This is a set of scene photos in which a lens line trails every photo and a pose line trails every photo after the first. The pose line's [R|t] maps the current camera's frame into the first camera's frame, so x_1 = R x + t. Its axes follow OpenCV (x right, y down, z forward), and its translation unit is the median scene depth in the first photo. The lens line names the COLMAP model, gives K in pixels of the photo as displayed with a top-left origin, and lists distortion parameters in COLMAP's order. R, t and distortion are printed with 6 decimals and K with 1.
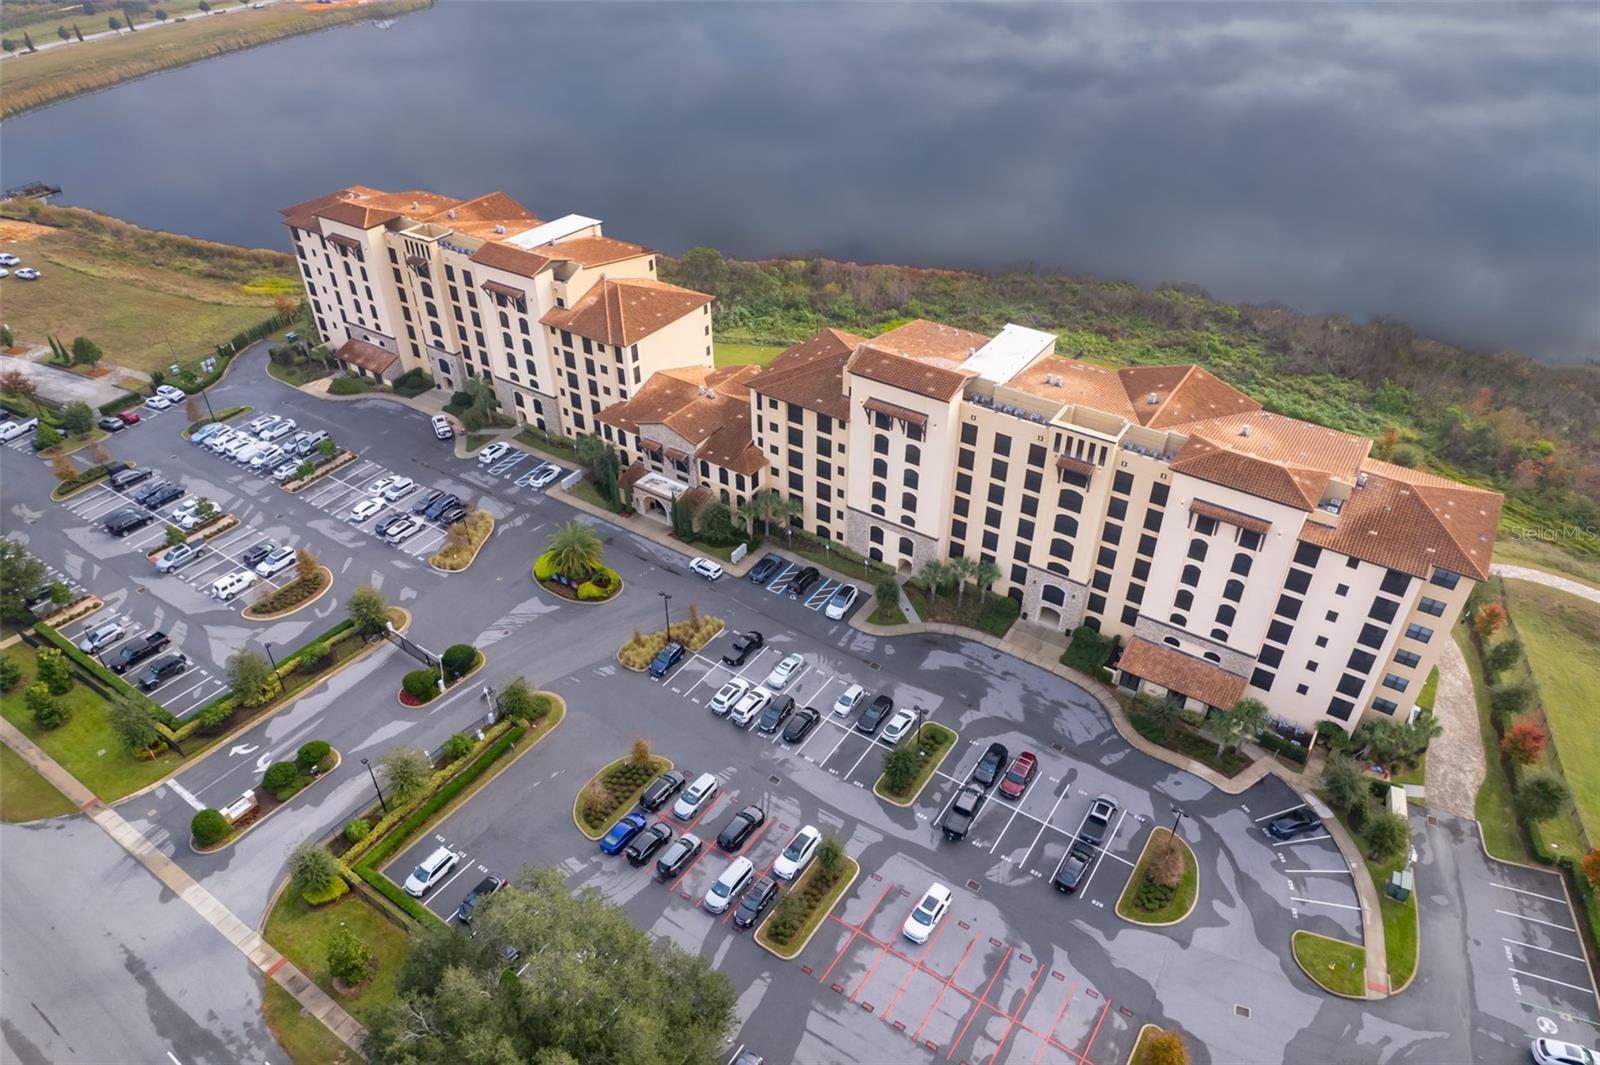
lens RADIAL K [[1020.3, 0, 811.9], [0, 1020.3, 537.2], [0, 0, 1]] dist [-0.061180, 0.048609]
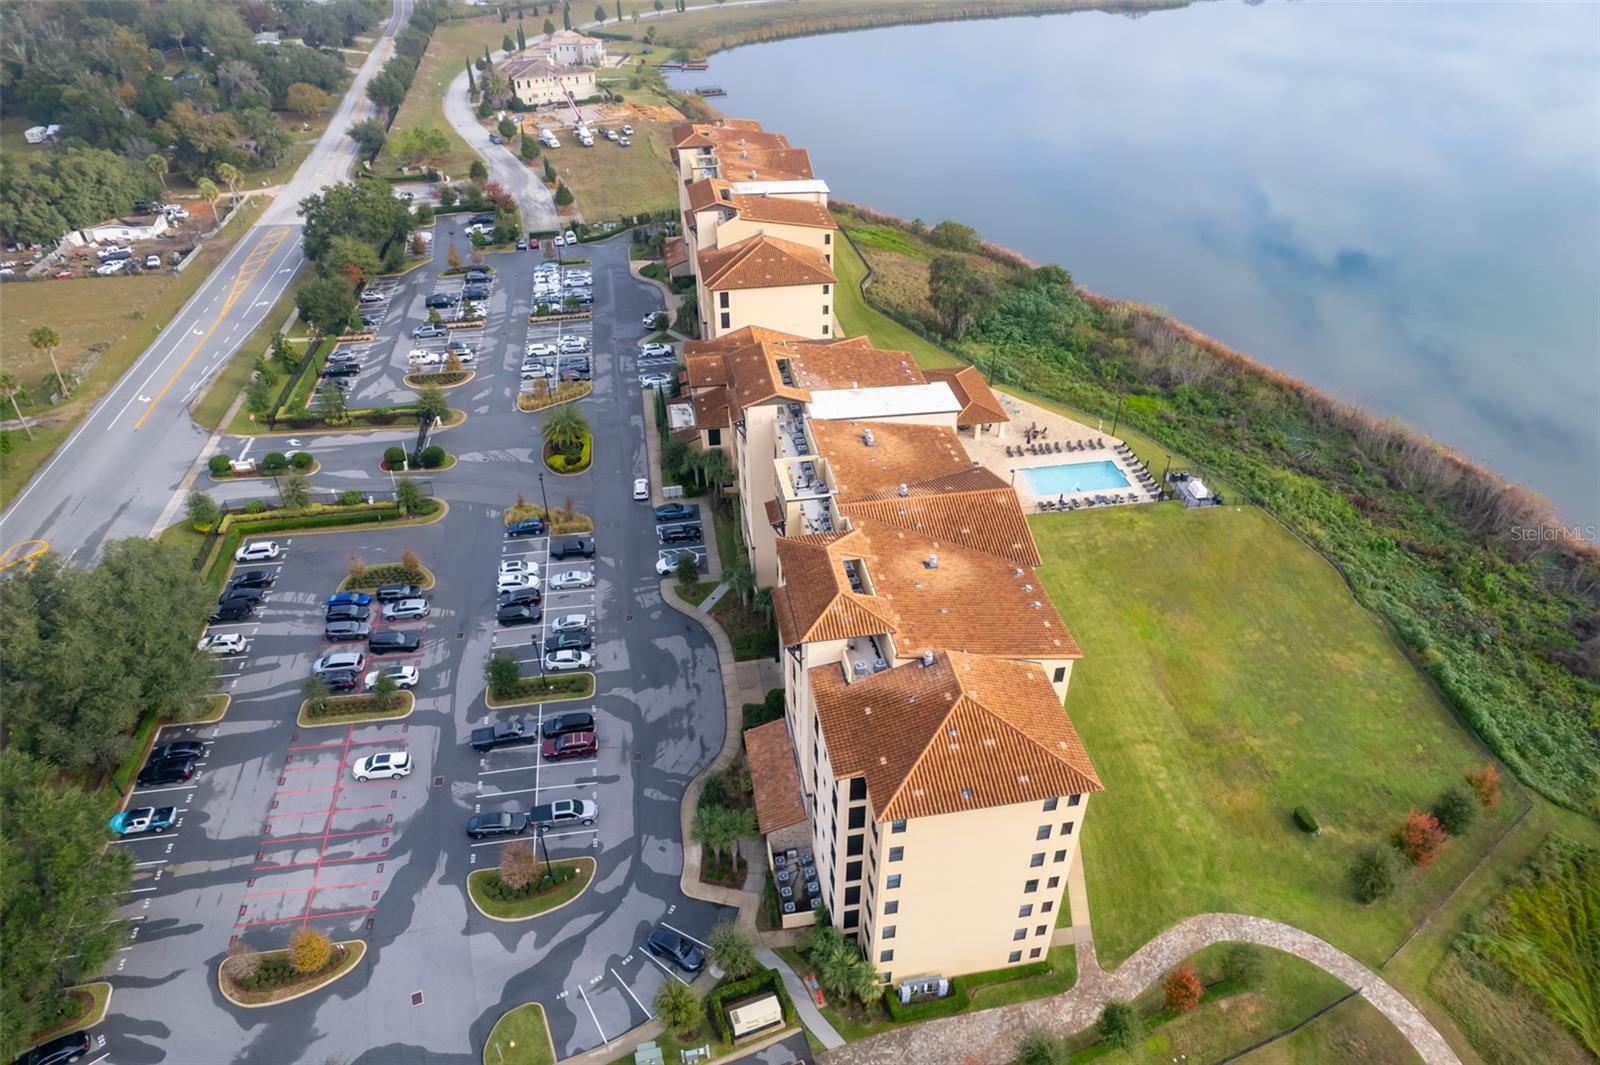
lens RADIAL K [[1020.3, 0, 798.3], [0, 1020.3, 541.7], [0, 0, 1]] dist [-0.061180, 0.048609]
pose [[0.685393, 0.437854, -0.581825, 0.714450], [-0.434140, 0.887193, 0.156240, -0.174293], [0.584602, 0.145508, 0.798165, 0.228347]]
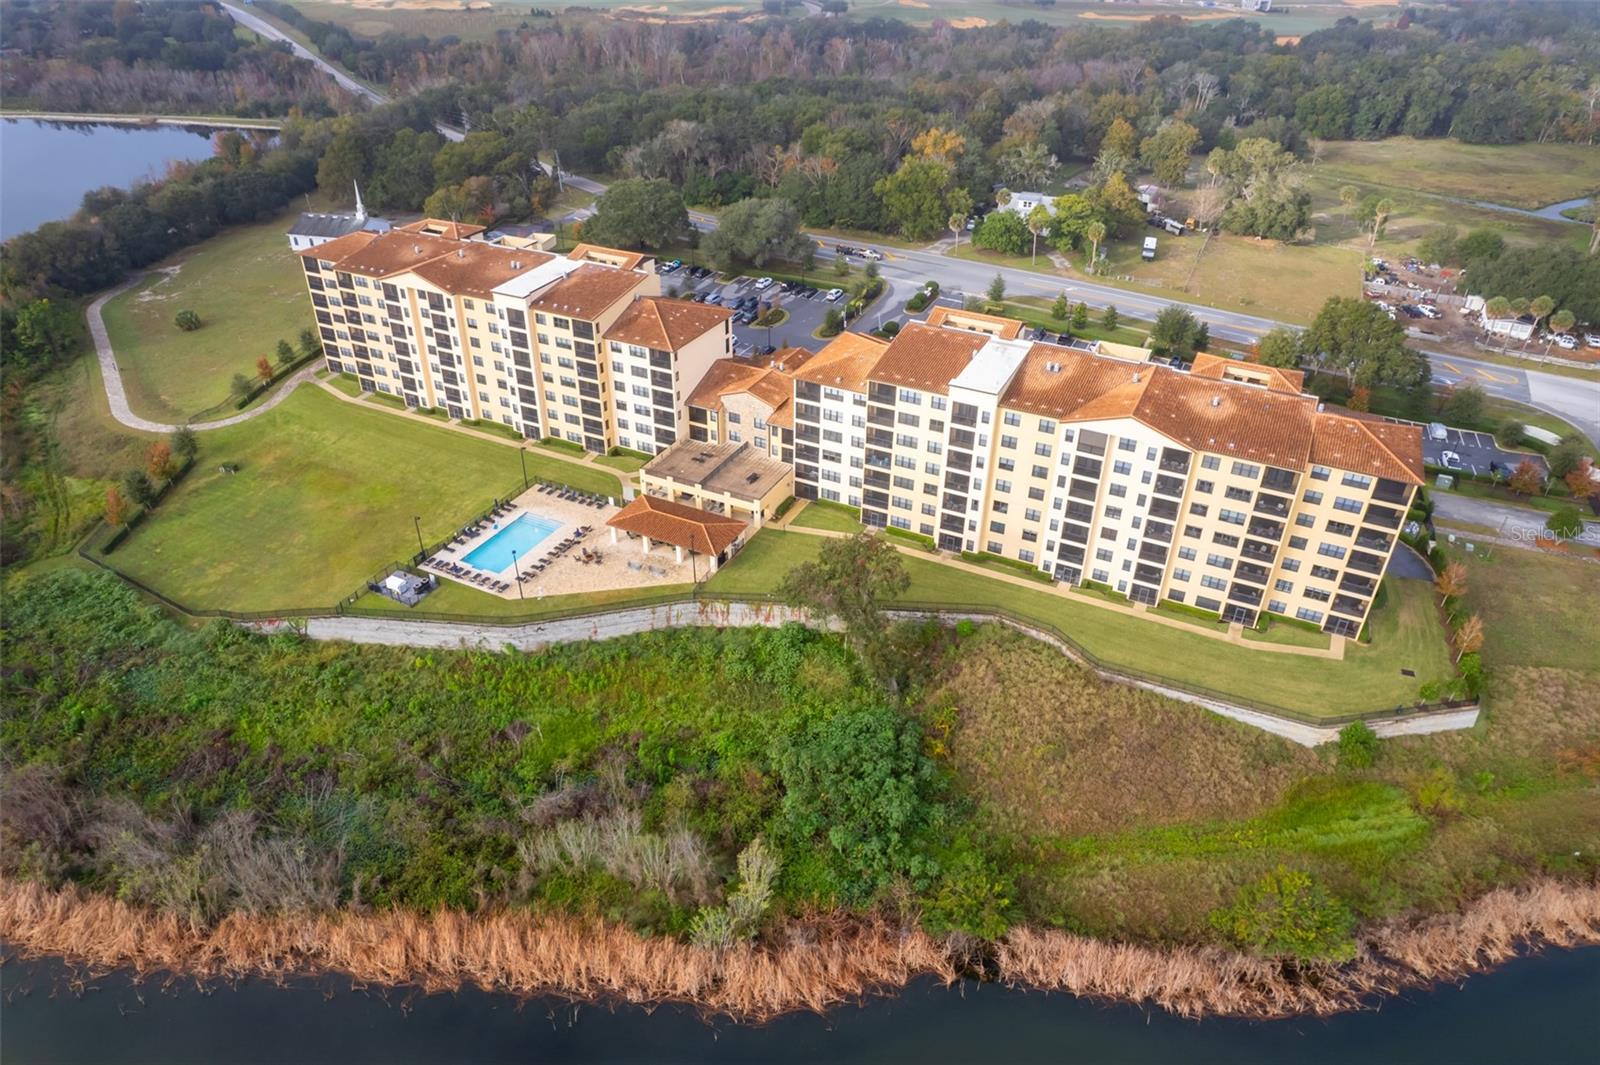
lens RADIAL K [[1020.3, 0, 805.2], [0, 1020.3, 531.4], [0, 0, 1]] dist [-0.061180, 0.048609]
pose [[-0.991420, 0.063296, -0.114369, 0.015671], [-0.084357, 0.358549, 0.929692, -1.313704], [0.099853, 0.931362, -0.350133, 1.779168]]
